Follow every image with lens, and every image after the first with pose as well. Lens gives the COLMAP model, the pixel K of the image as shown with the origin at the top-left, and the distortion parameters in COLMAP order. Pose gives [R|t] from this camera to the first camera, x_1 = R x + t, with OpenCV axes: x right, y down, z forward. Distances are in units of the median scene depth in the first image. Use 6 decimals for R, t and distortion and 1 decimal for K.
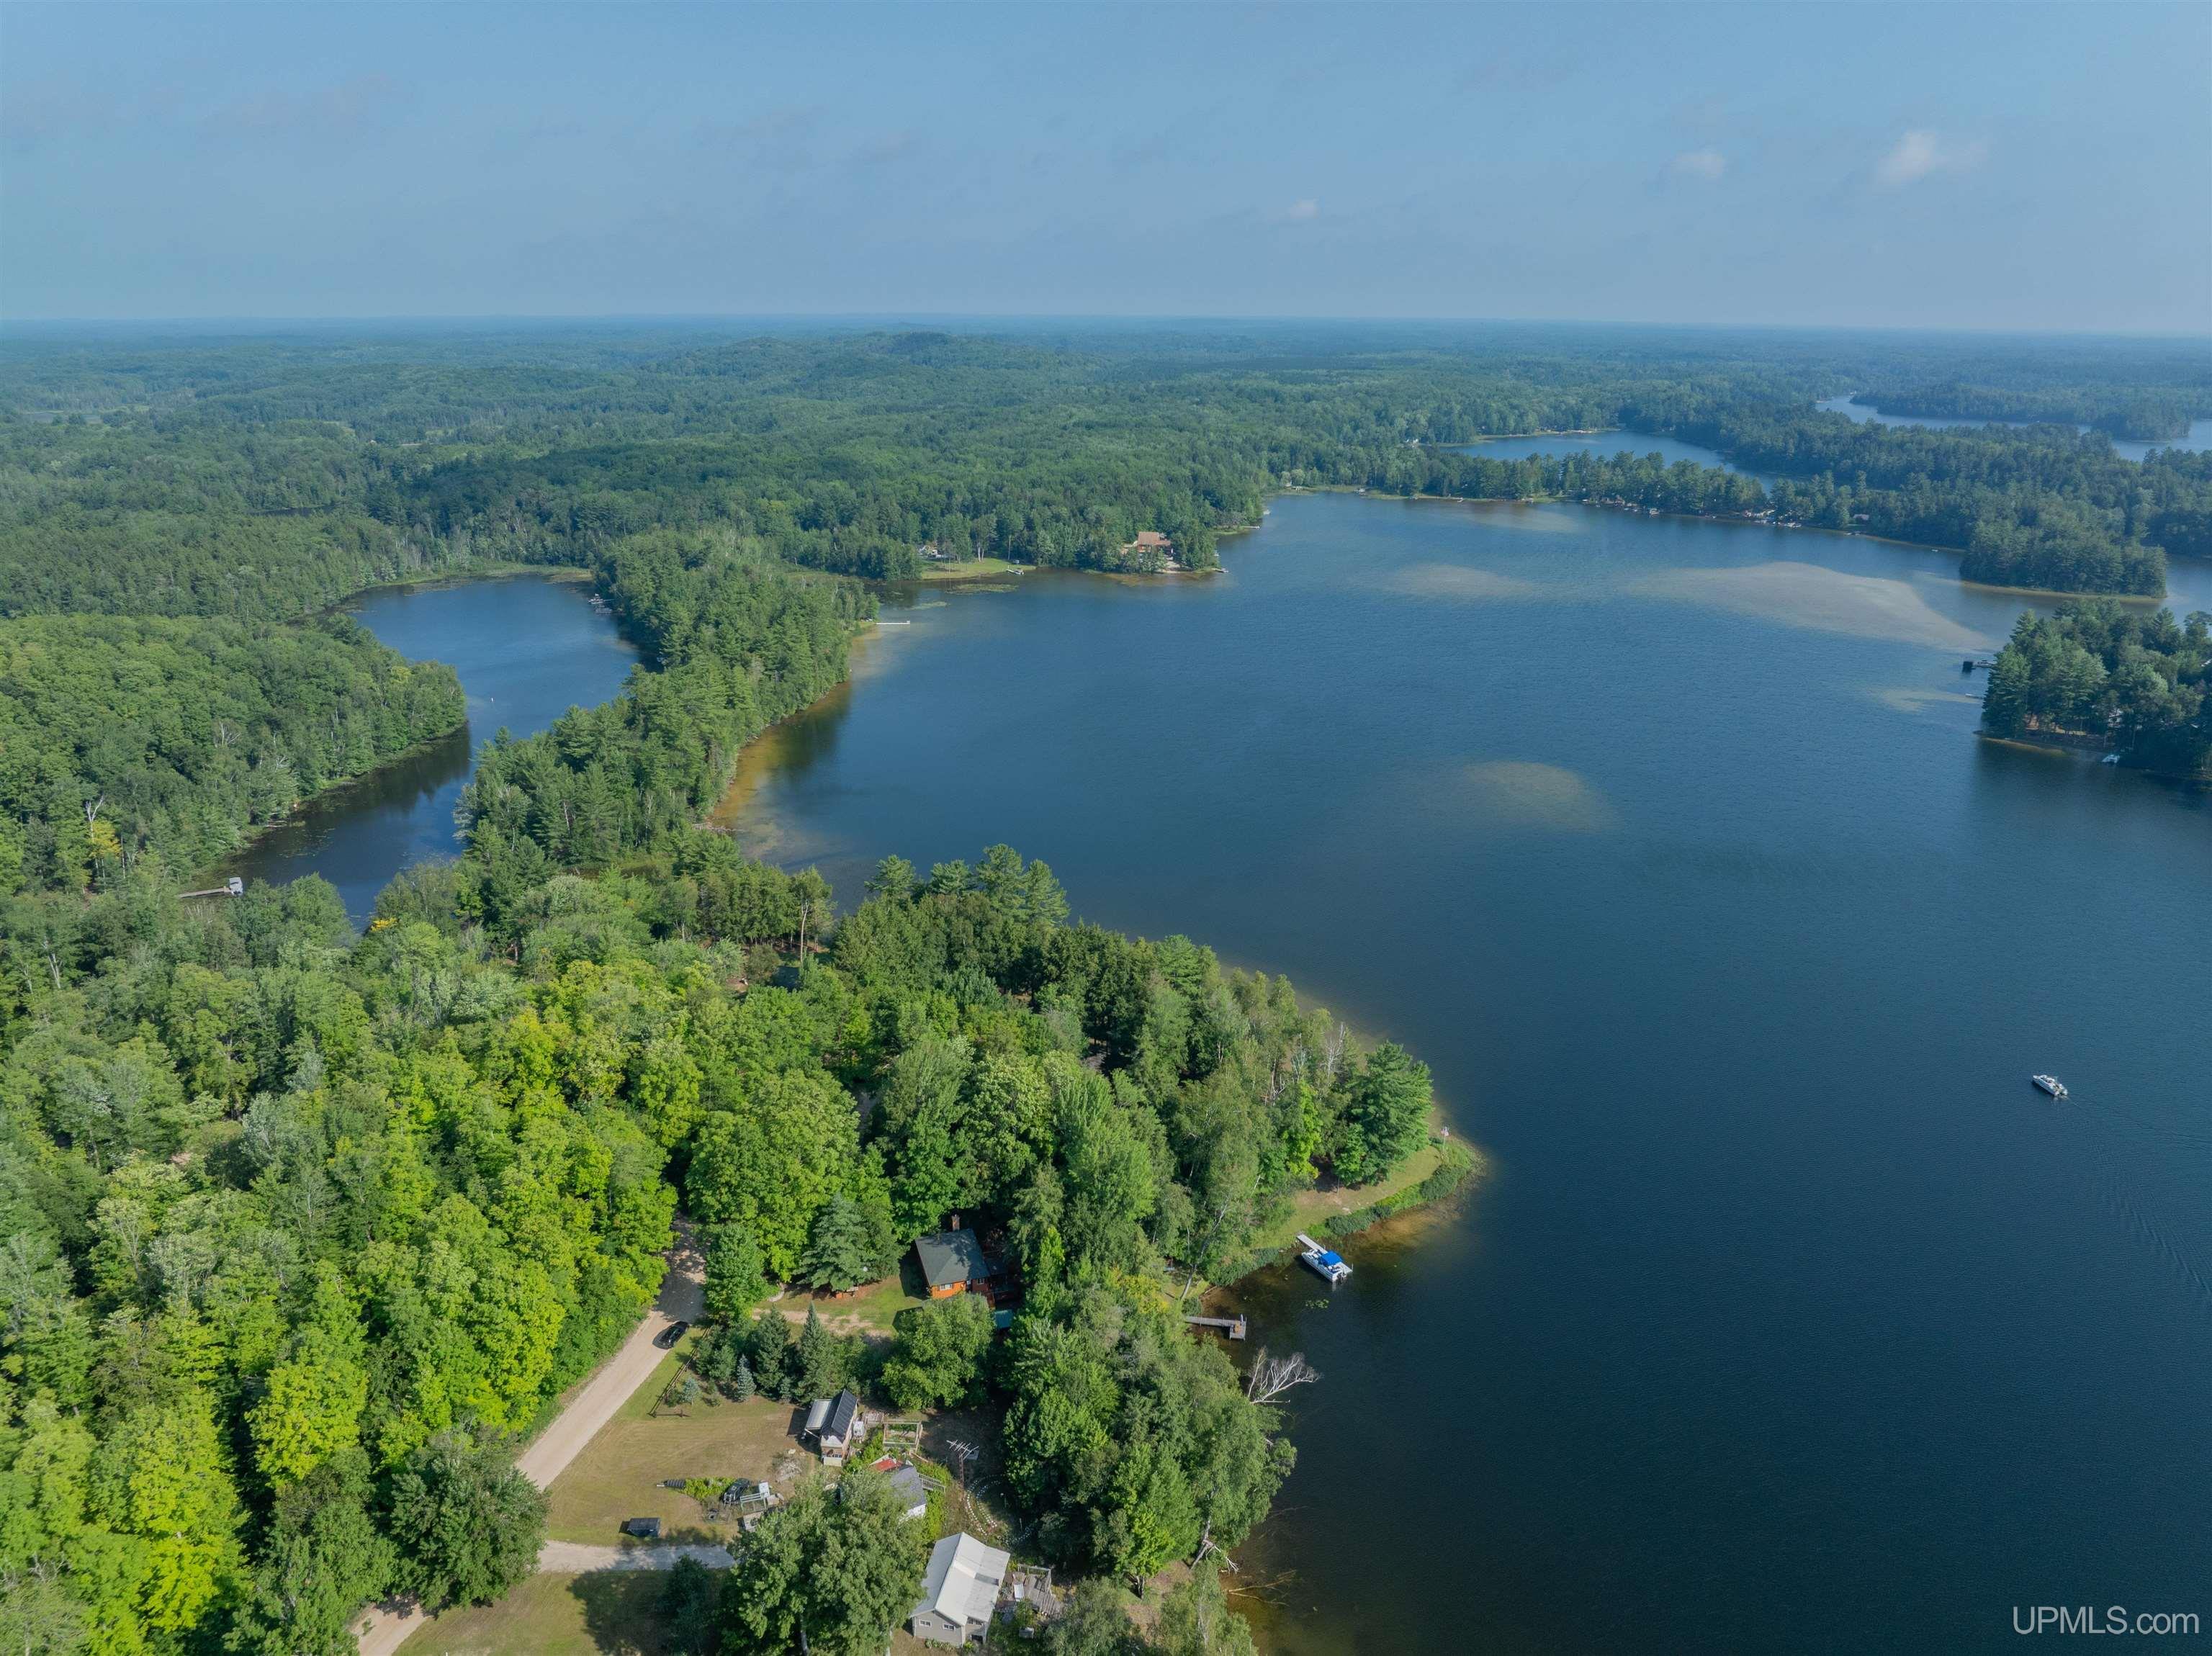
lens RADIAL K [[1662.1, 0, 1109.2], [0, 1662.1, 827.3], [0, 0, 1]] dist [-0.038964, -0.002009]
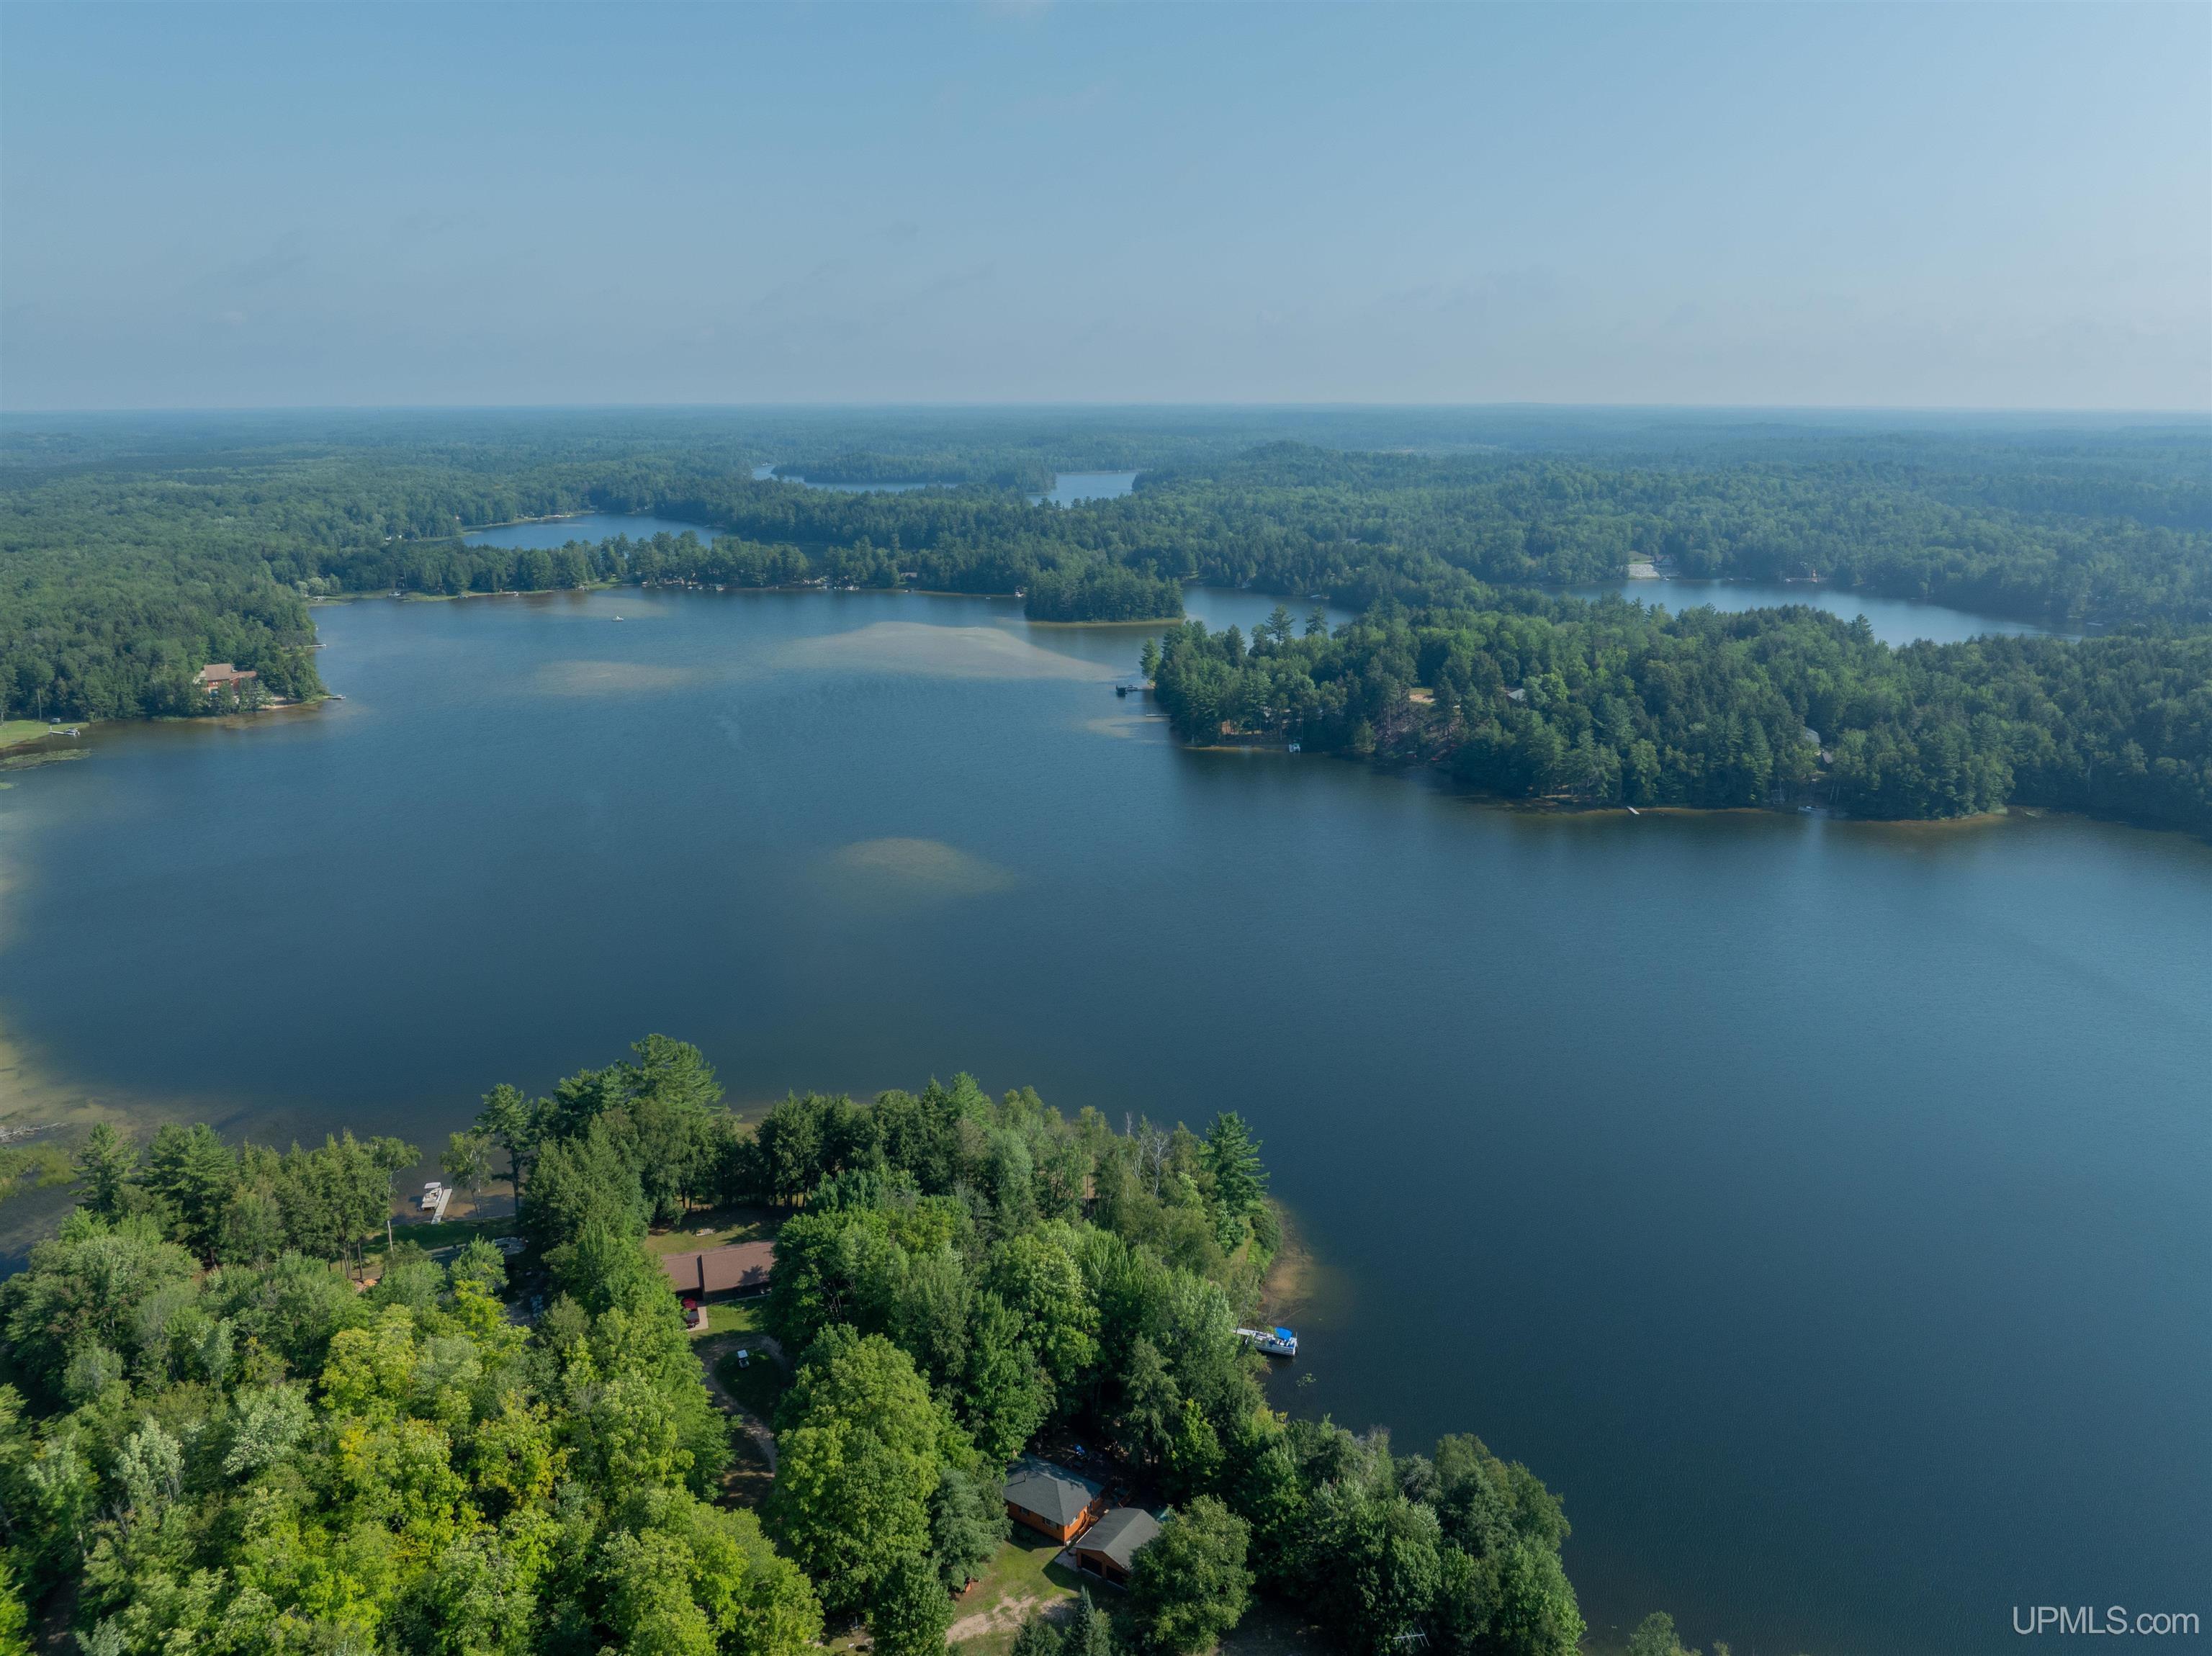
lens RADIAL K [[1662.1, 0, 1109.2], [0, 1662.1, 827.3], [0, 0, 1]] dist [-0.038964, -0.002009]
pose [[0.744539, -0.174217, 0.644445, -0.181032], [0.203730, 0.978592, 0.029176, -0.029768], [-0.635732, 0.109570, 0.764094, 0.093244]]
